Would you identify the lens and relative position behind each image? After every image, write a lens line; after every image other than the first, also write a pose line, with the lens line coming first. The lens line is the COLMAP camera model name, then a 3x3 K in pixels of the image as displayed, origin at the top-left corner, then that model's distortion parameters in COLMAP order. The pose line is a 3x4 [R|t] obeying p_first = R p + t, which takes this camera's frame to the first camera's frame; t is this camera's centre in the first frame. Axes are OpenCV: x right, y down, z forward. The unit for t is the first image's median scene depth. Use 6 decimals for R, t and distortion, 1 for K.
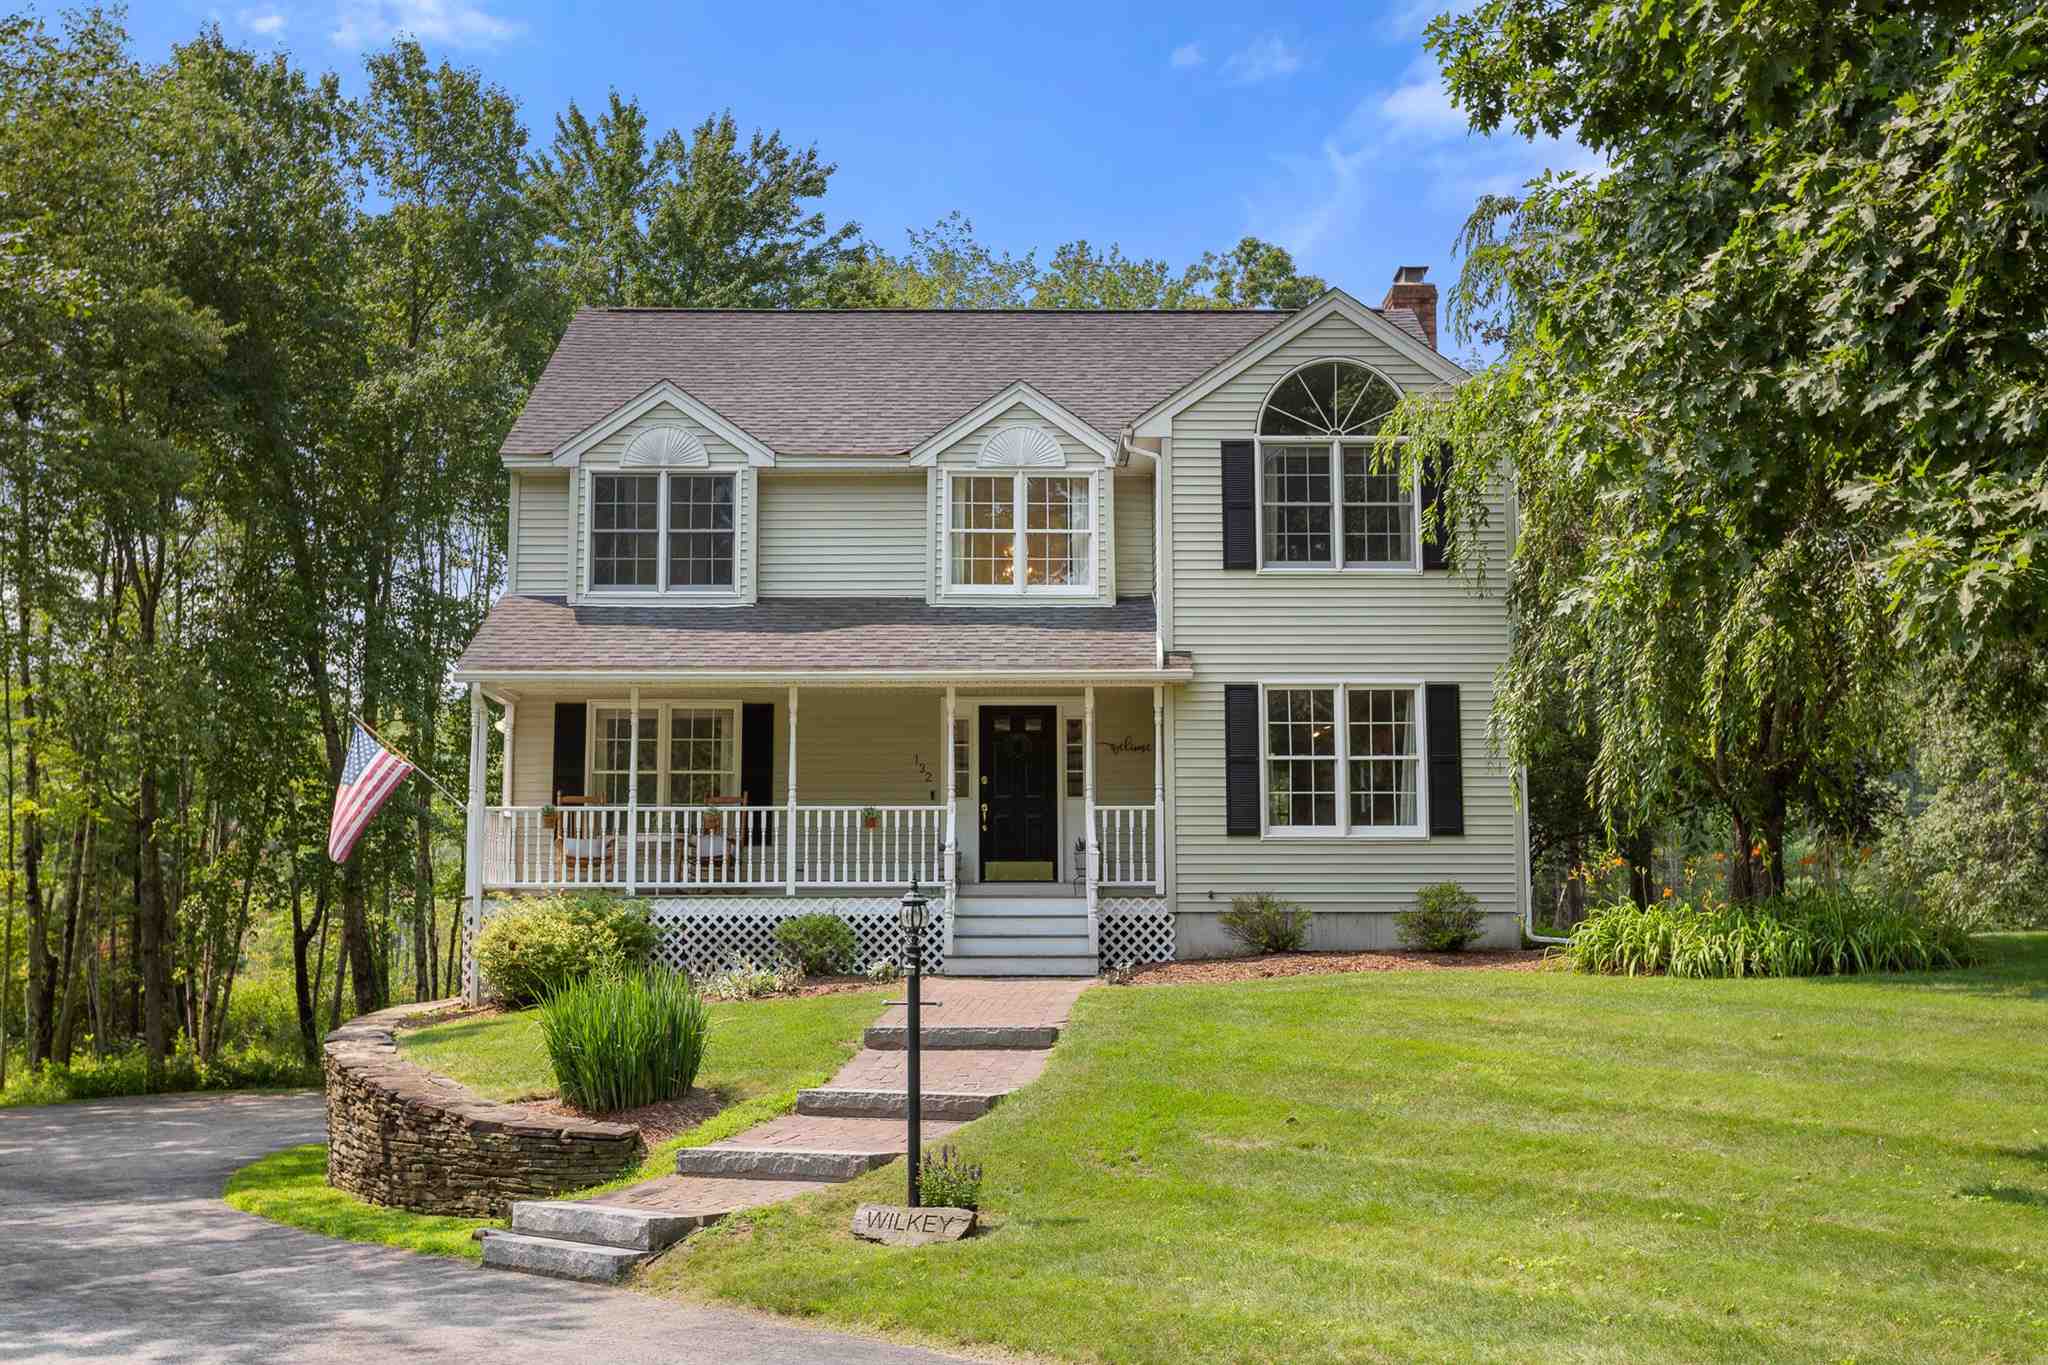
lens RADIAL K [[2348.1, 0, 1023.9], [0, 2348.1, 626.2], [0, 0, 1]] dist [-0.000056, 0.005508]
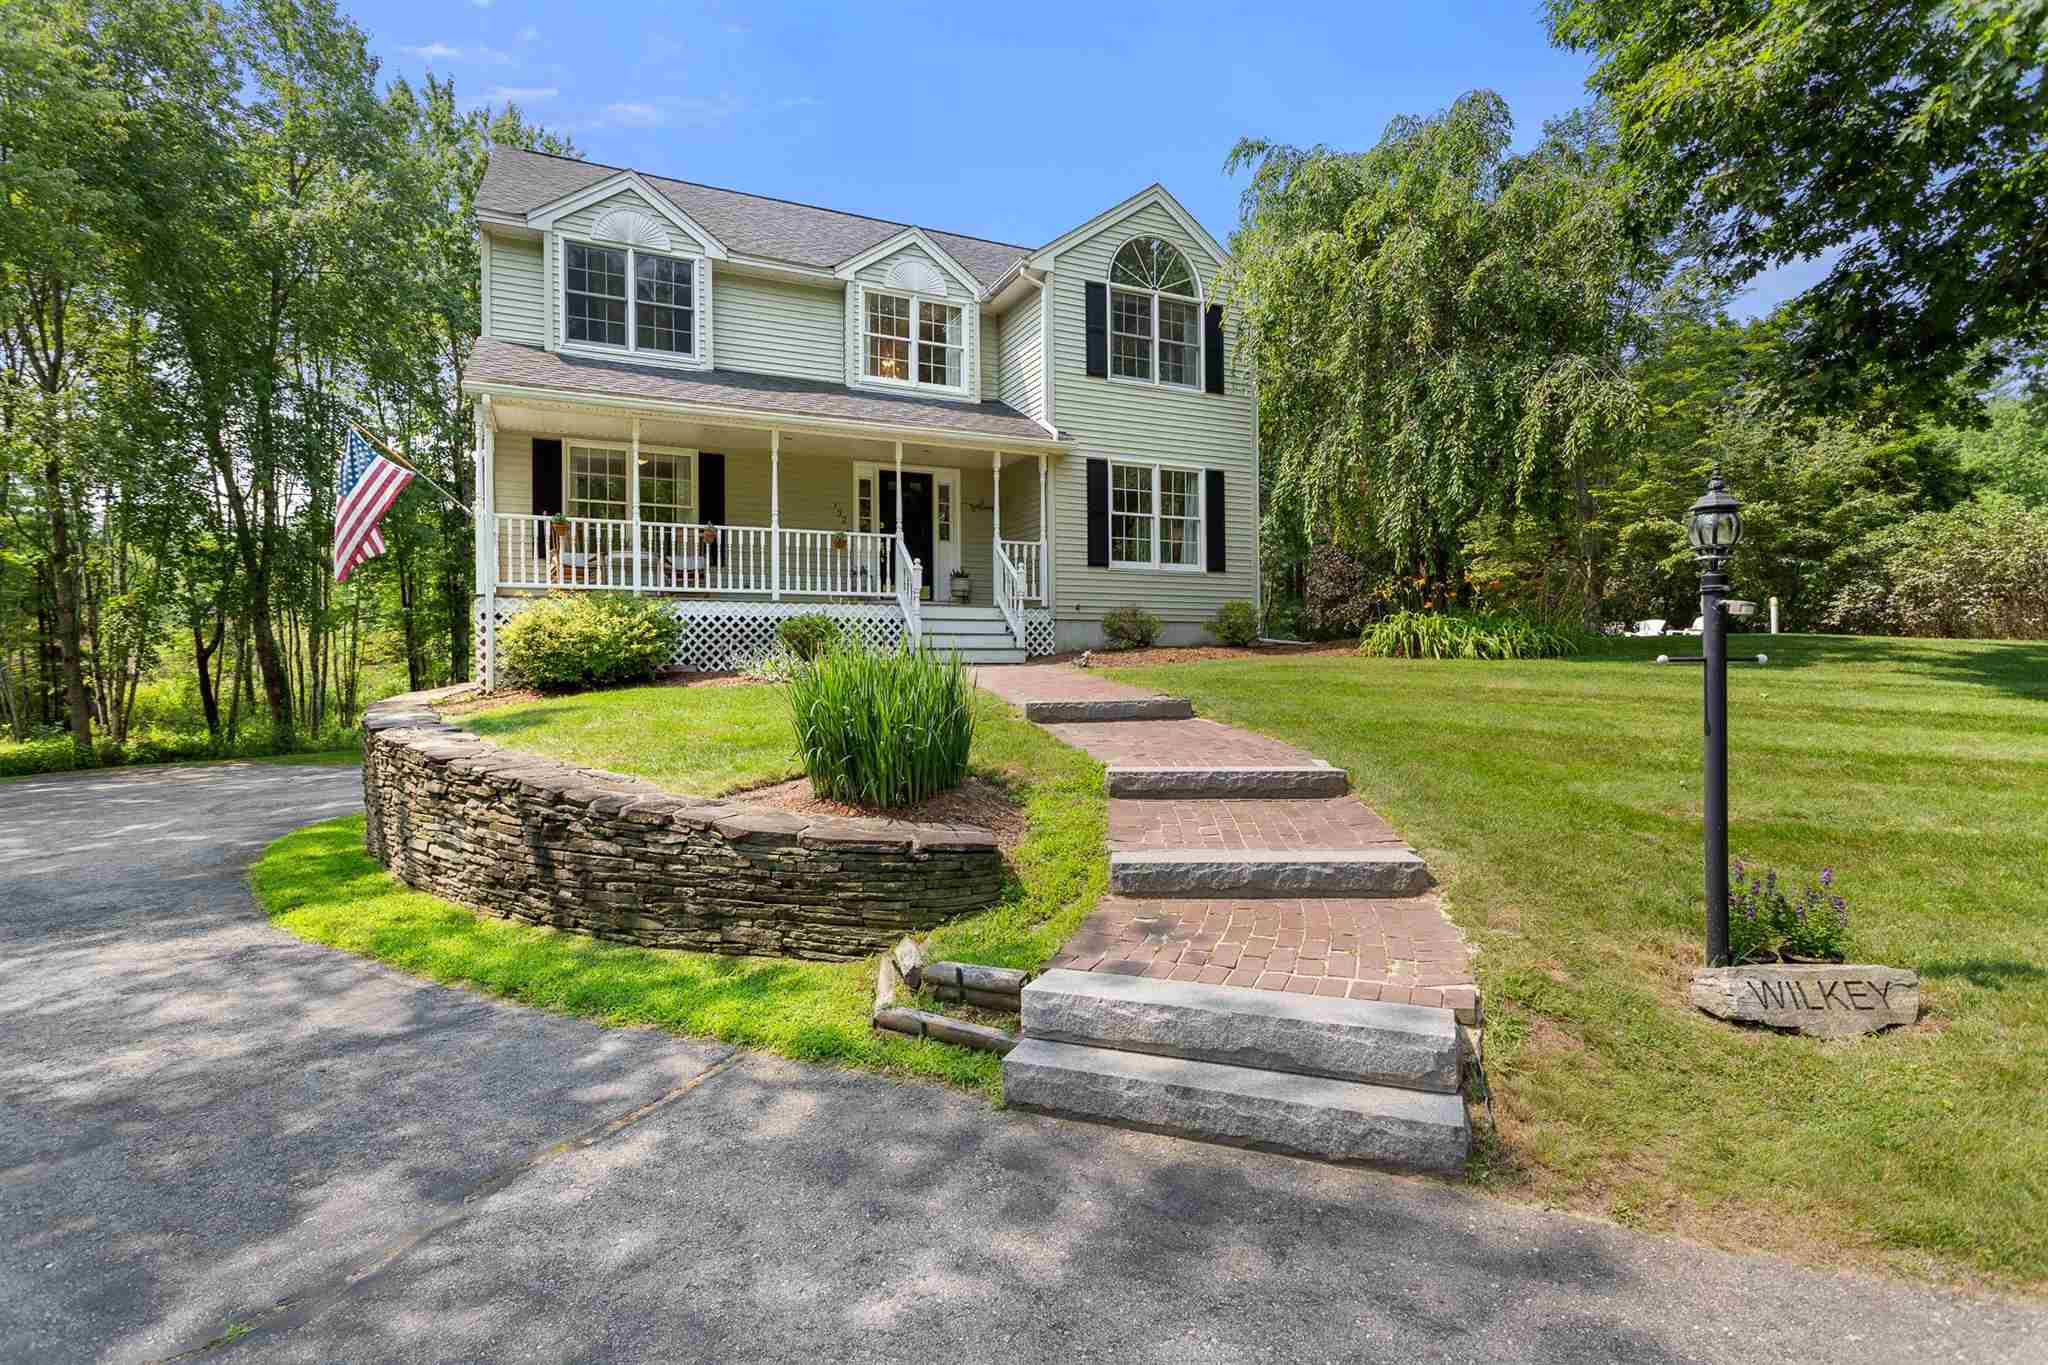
lens RADIAL K [[991.6, 0, 1023.3], [0, 991.6, 670.2], [0, 0, 1]] dist [-0.003317, 0.007197]
pose [[0.910411, -0.004902, 0.413676, -0.194209], [-0.051197, 0.990908, 0.124416, 0.078418], [-0.410525, -0.134448, 0.901883, 0.465930]]
